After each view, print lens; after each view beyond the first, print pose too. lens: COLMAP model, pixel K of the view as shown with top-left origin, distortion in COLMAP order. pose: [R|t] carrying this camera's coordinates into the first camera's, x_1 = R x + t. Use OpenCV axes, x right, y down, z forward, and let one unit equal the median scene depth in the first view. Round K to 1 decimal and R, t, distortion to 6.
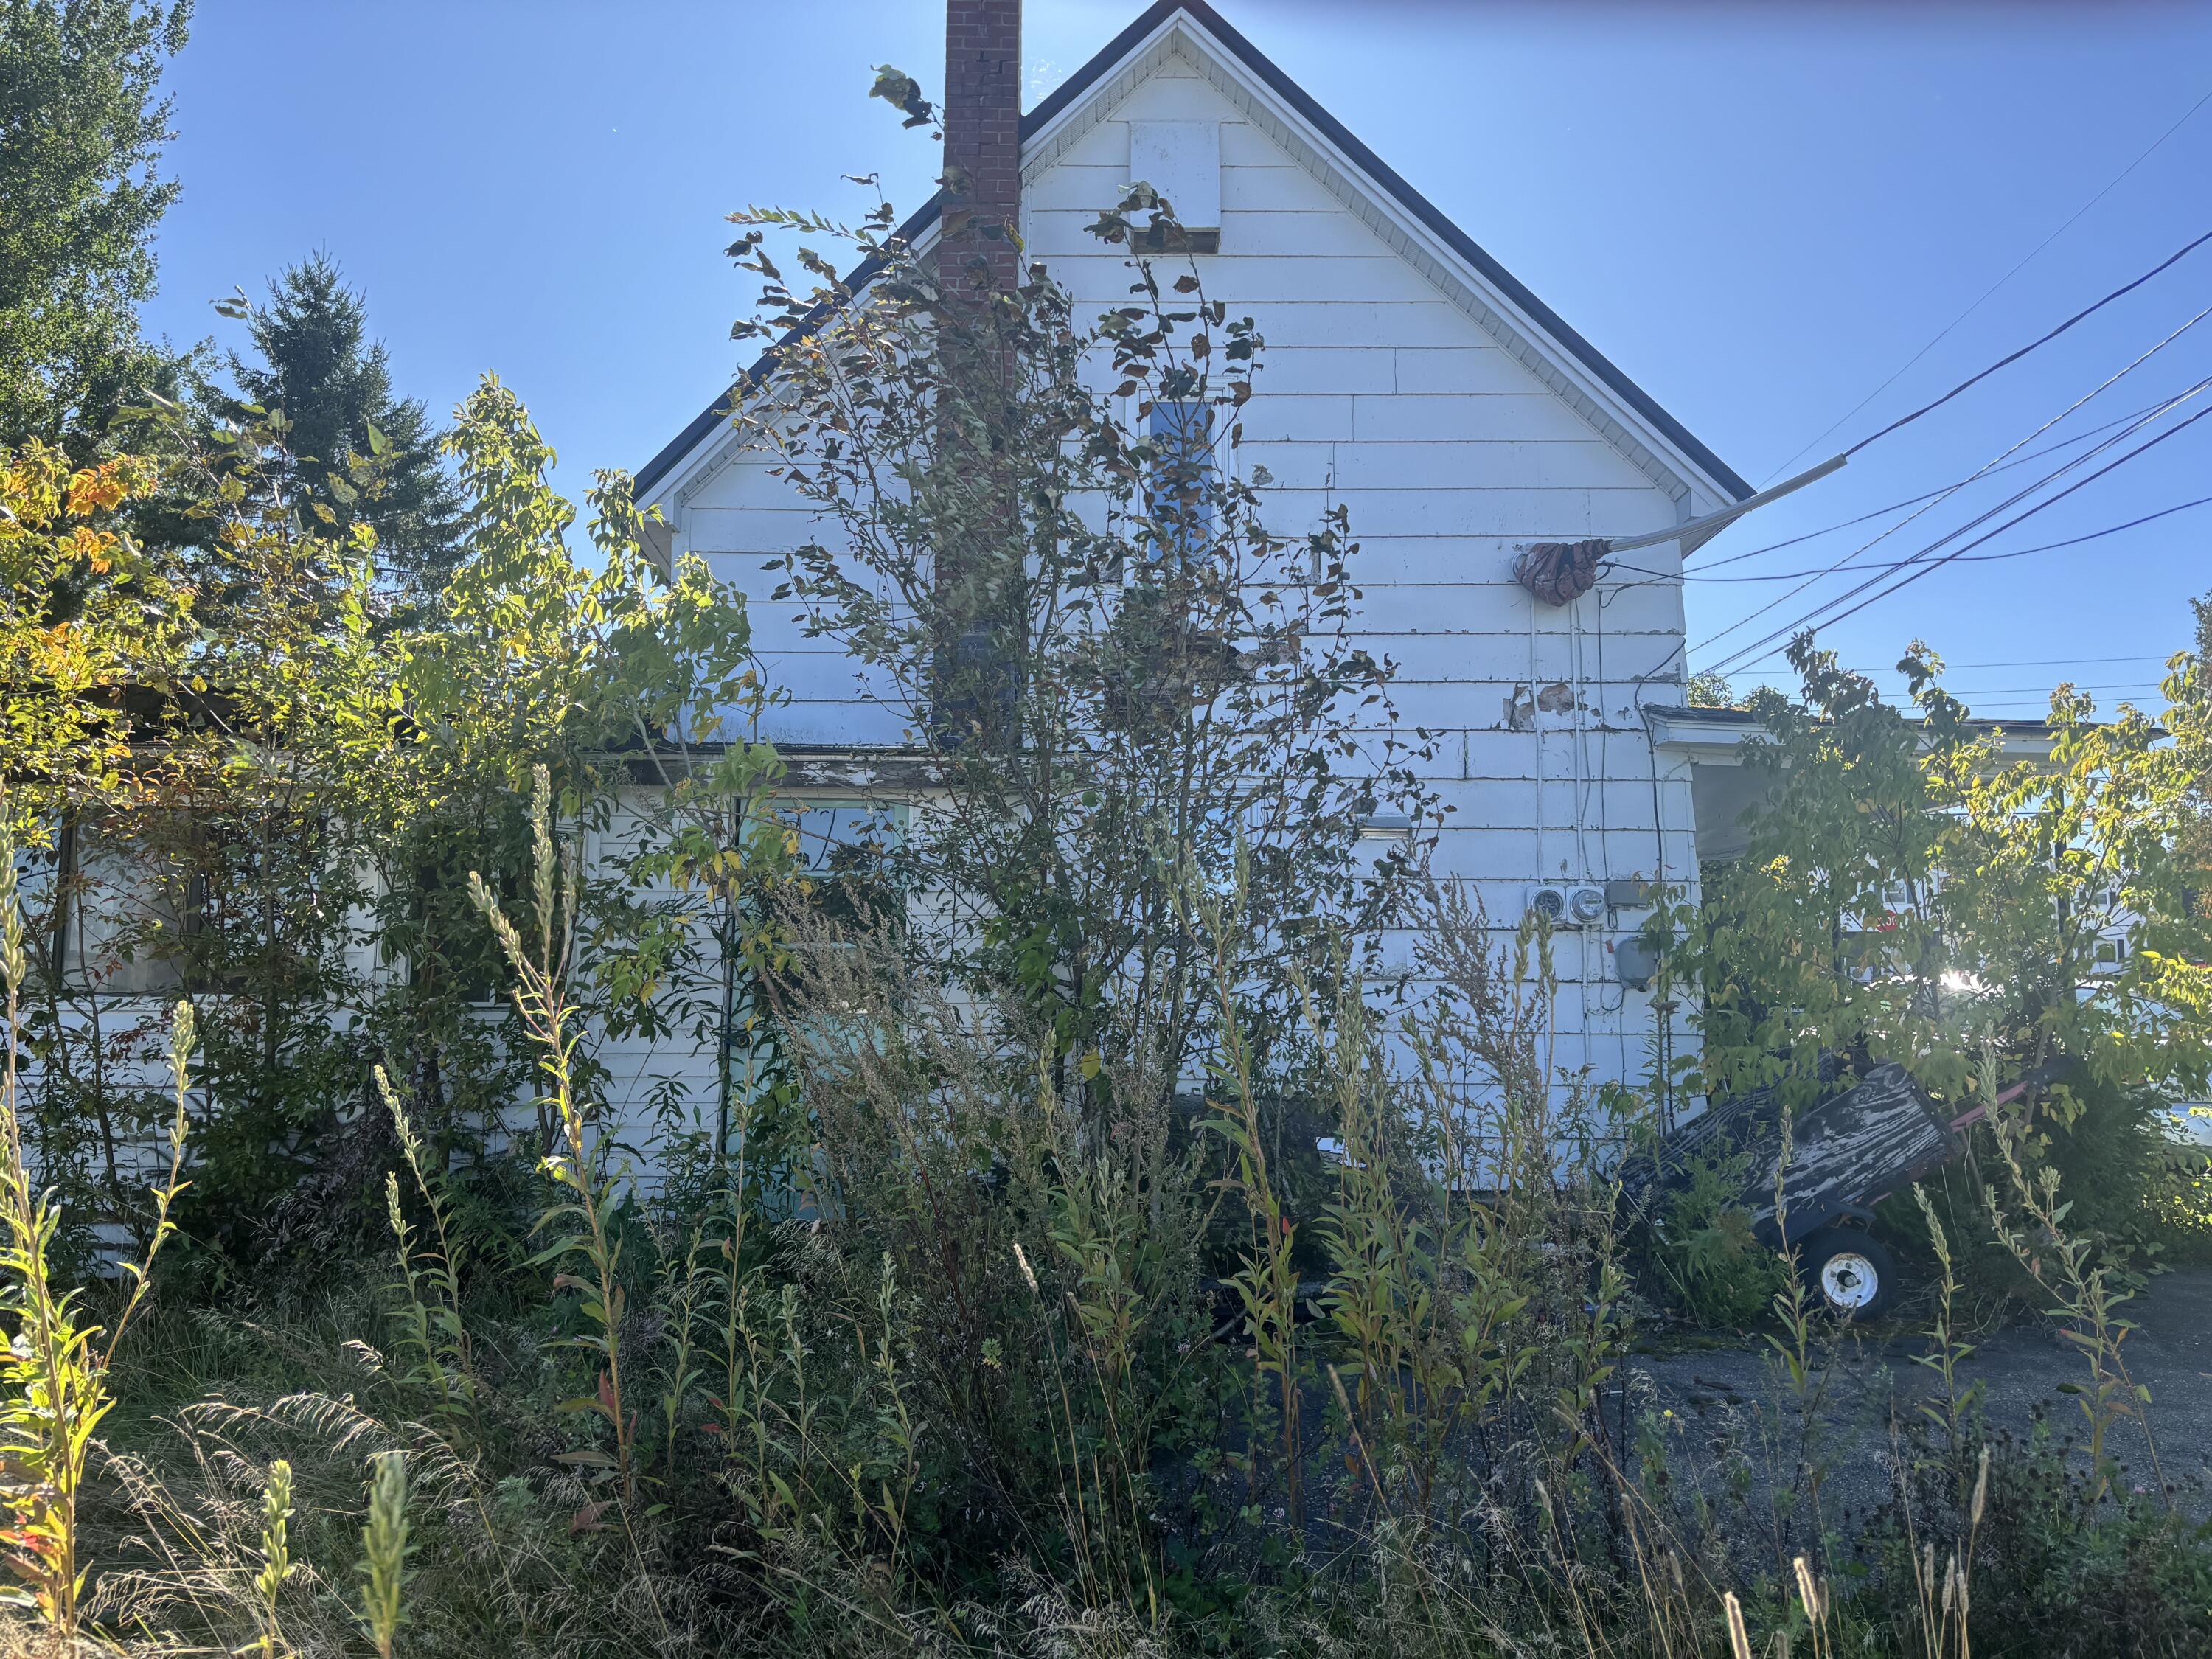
lens RADIAL K [[1658.3, 0, 1105.4], [0, 1658.3, 829.2], [0, 0, 1]] dist [-0.002013, -0.006007]
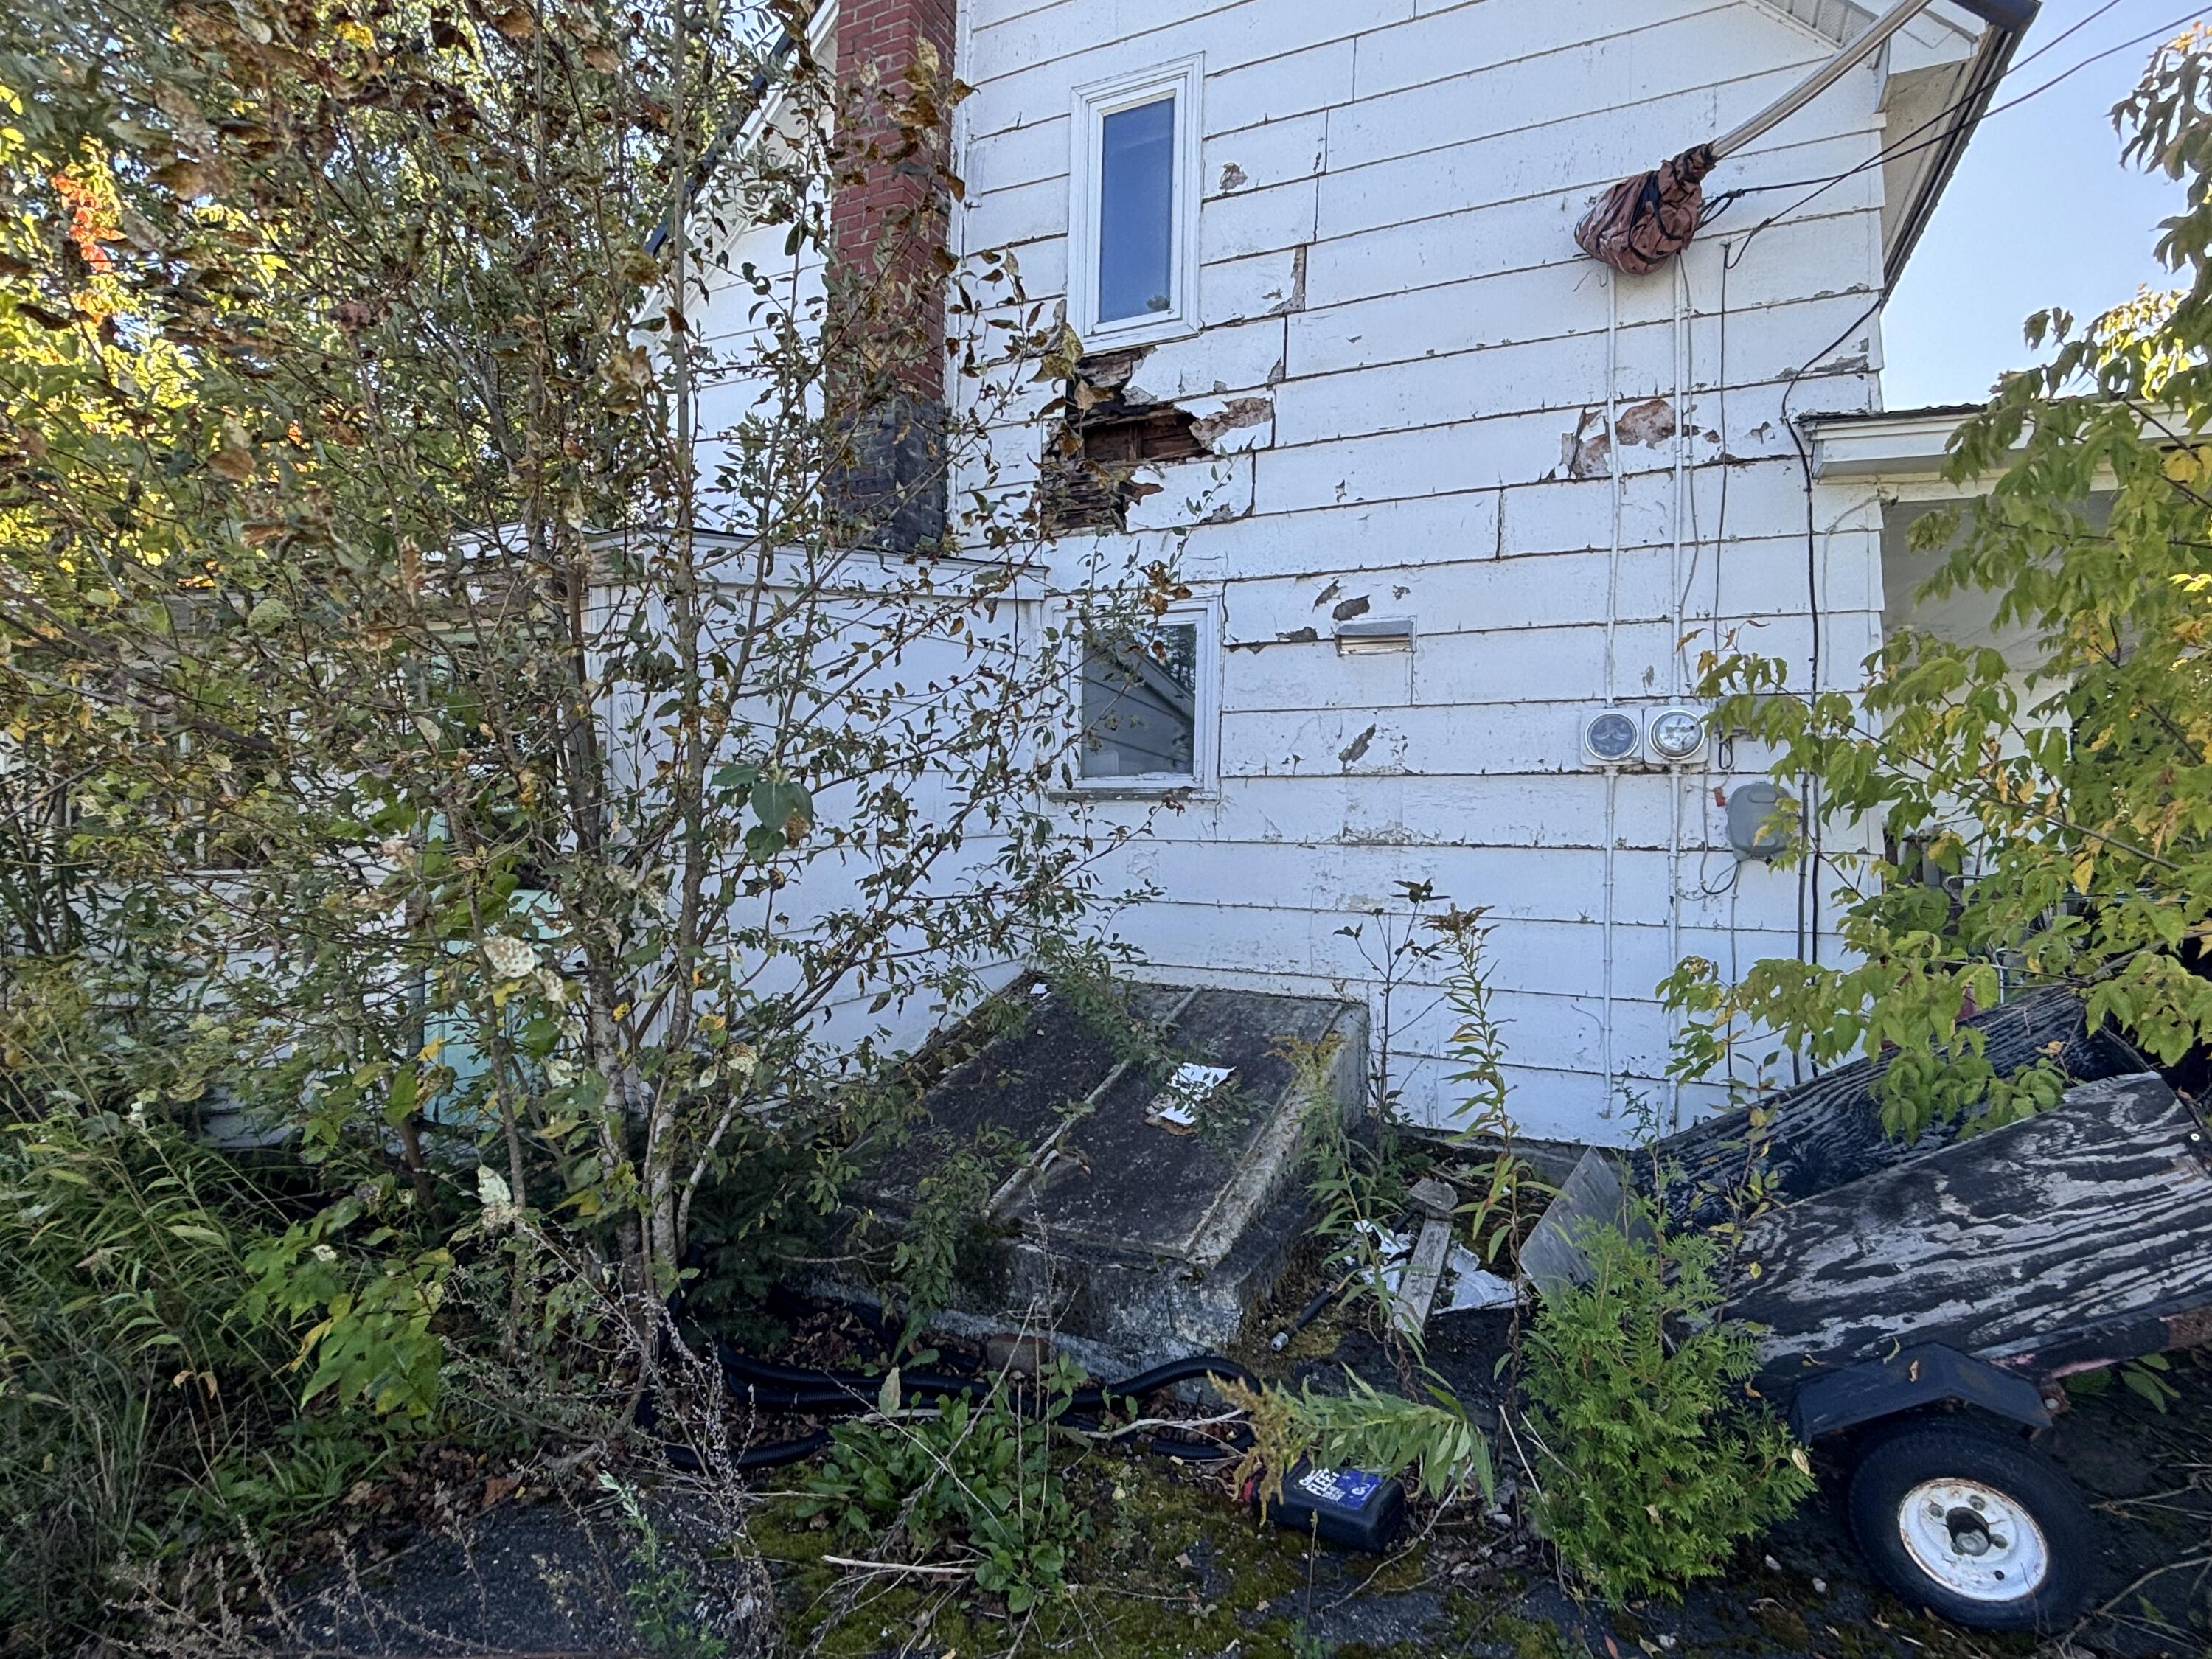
lens RADIAL K [[1164.2, 0, 1106.5], [0, 1164.2, 824.7], [0, 0, 1]] dist [-0.007018, 0.001434]
pose [[0.906613, 0.009463, -0.421857, 0.276928], [0.034779, 0.994671, 0.097057, 0.028530], [0.420528, -0.102665, 0.901452, 0.479424]]
